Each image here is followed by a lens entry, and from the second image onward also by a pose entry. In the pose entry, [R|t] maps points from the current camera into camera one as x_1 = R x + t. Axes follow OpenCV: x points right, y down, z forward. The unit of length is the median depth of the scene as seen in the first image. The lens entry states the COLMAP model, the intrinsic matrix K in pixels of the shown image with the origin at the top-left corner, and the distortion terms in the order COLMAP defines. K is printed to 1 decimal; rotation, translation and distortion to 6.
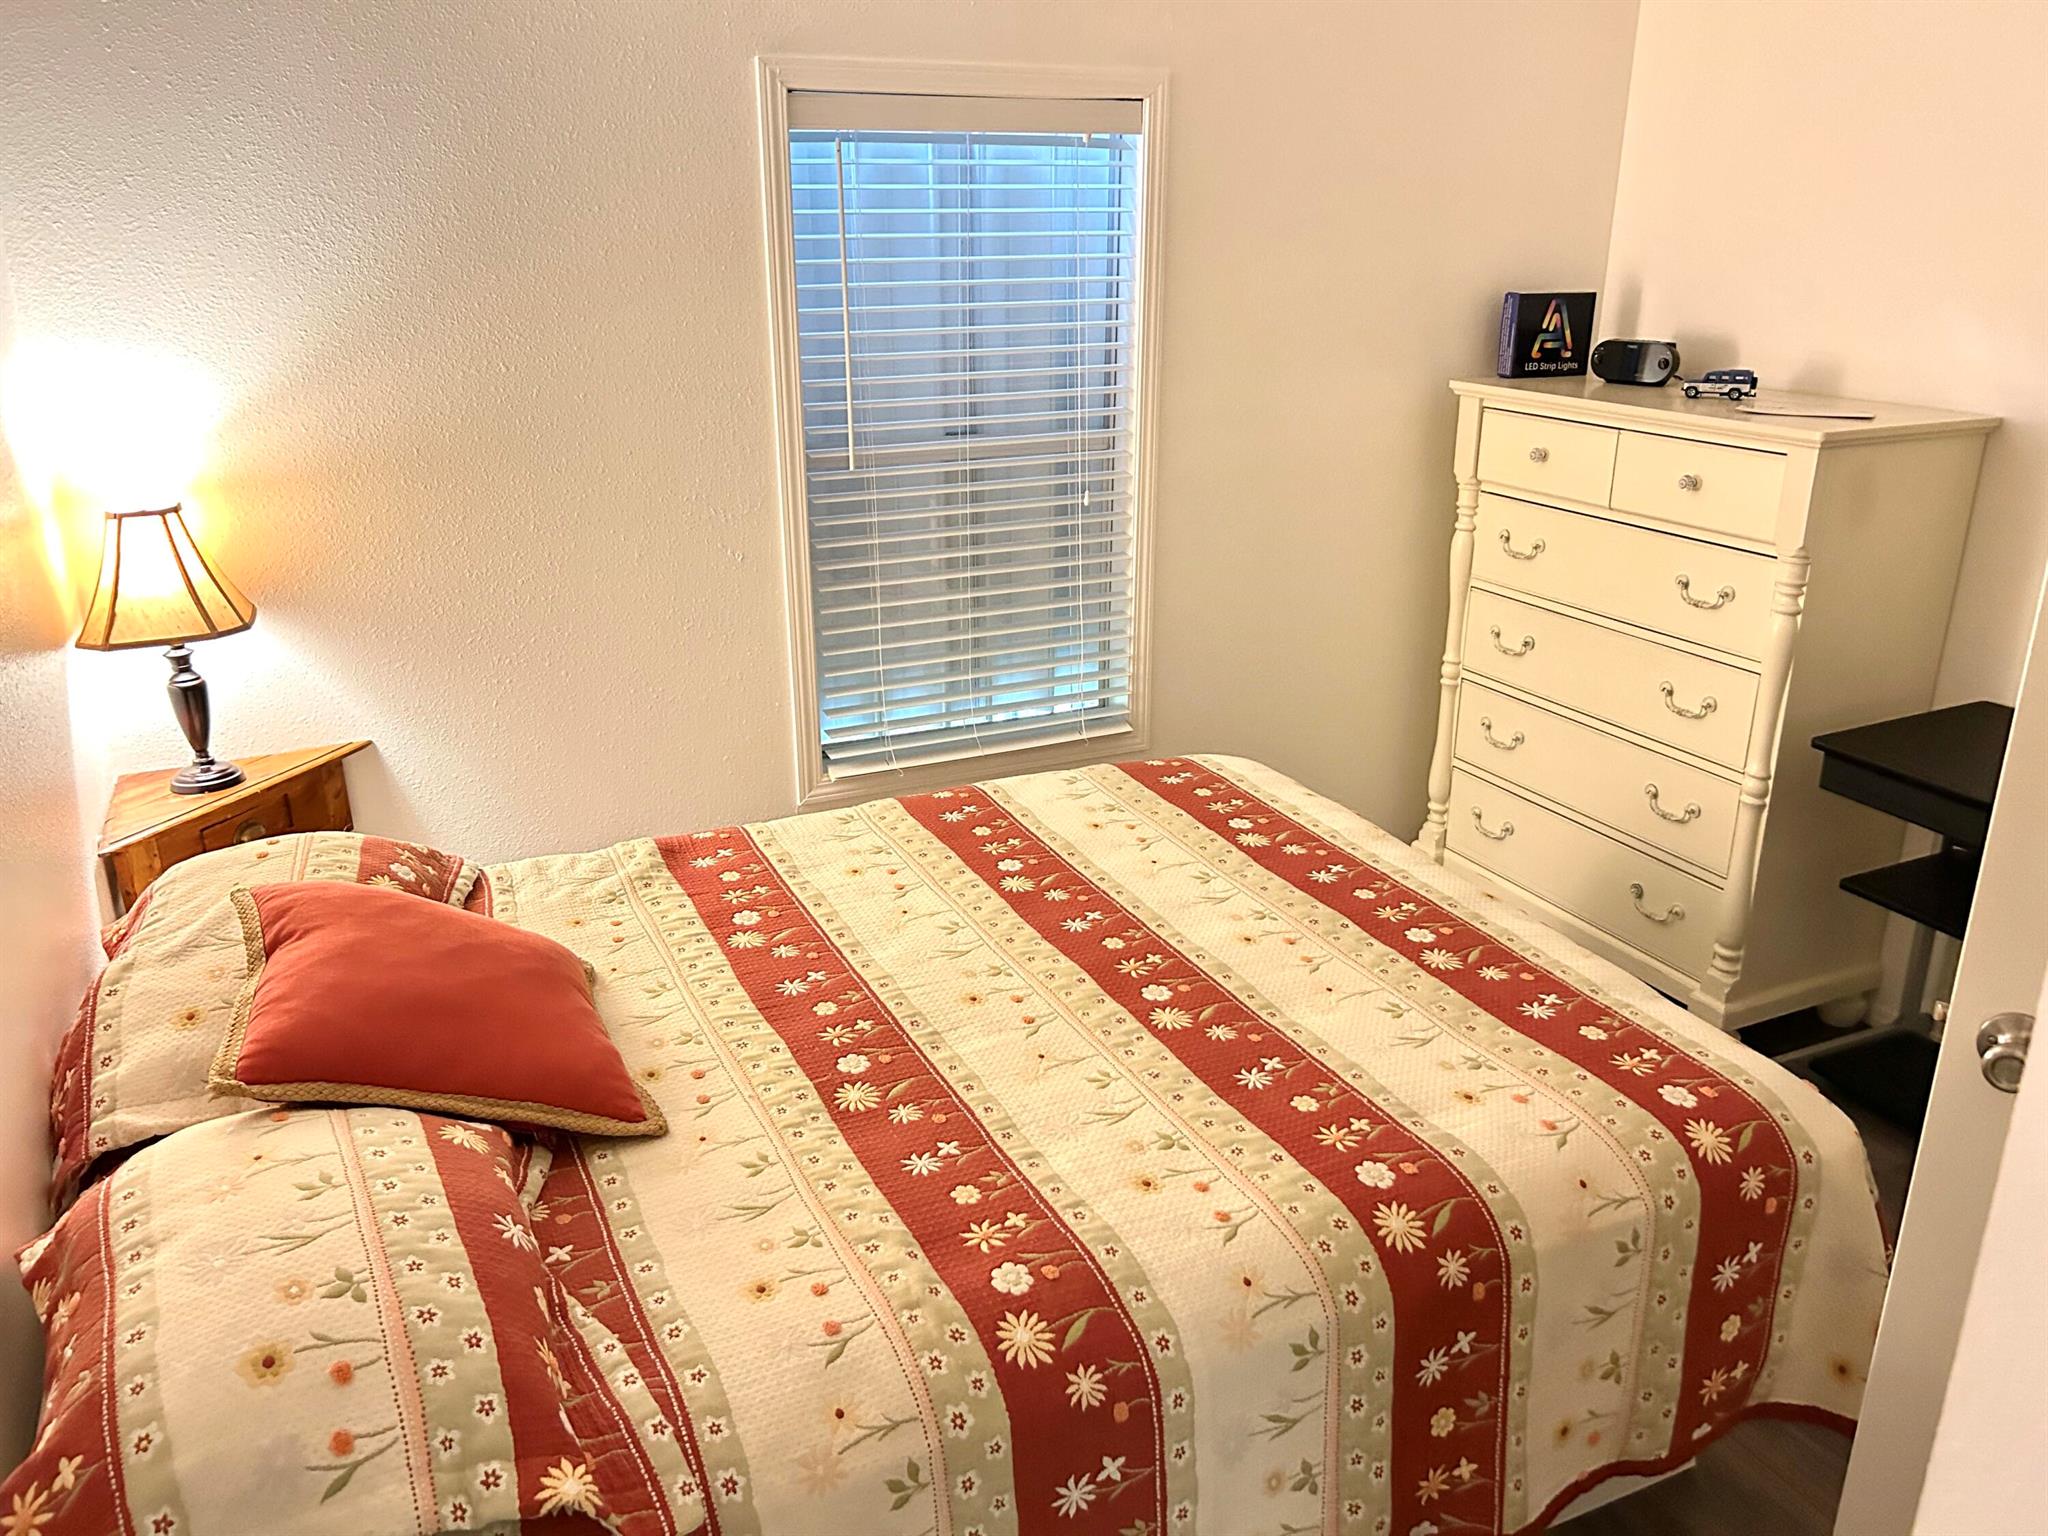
lens RADIAL K [[1548.2, 0, 1063.8], [0, 1548.2, 765.8], [0, 0, 1]] dist [0.033660, -0.047425]
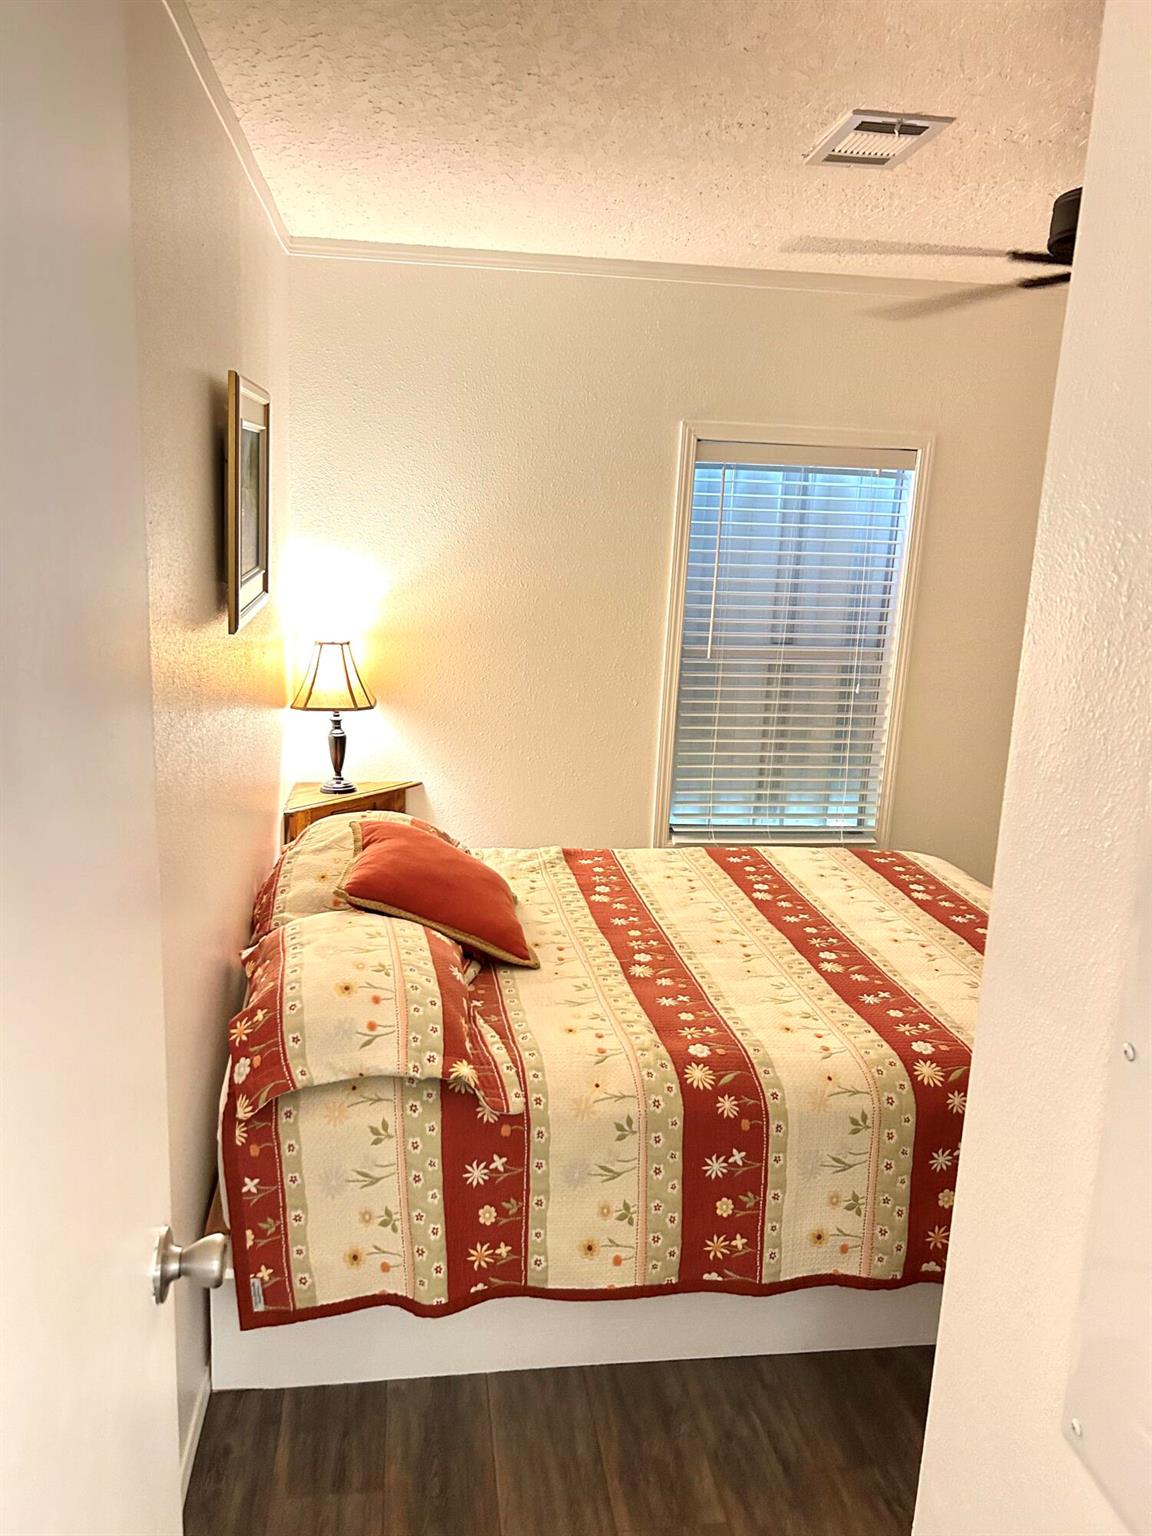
lens RADIAL K [[1161.2, 0, 565.2], [0, 1161.2, 766.5], [0, 0, 1]] dist [0.033660, -0.047425]
pose [[0.951399, 0.102064, -0.290558, 0.146103], [-0.139995, 0.983700, -0.112856, 0.138280], [0.274303, 0.148047, 0.950179, -0.334434]]
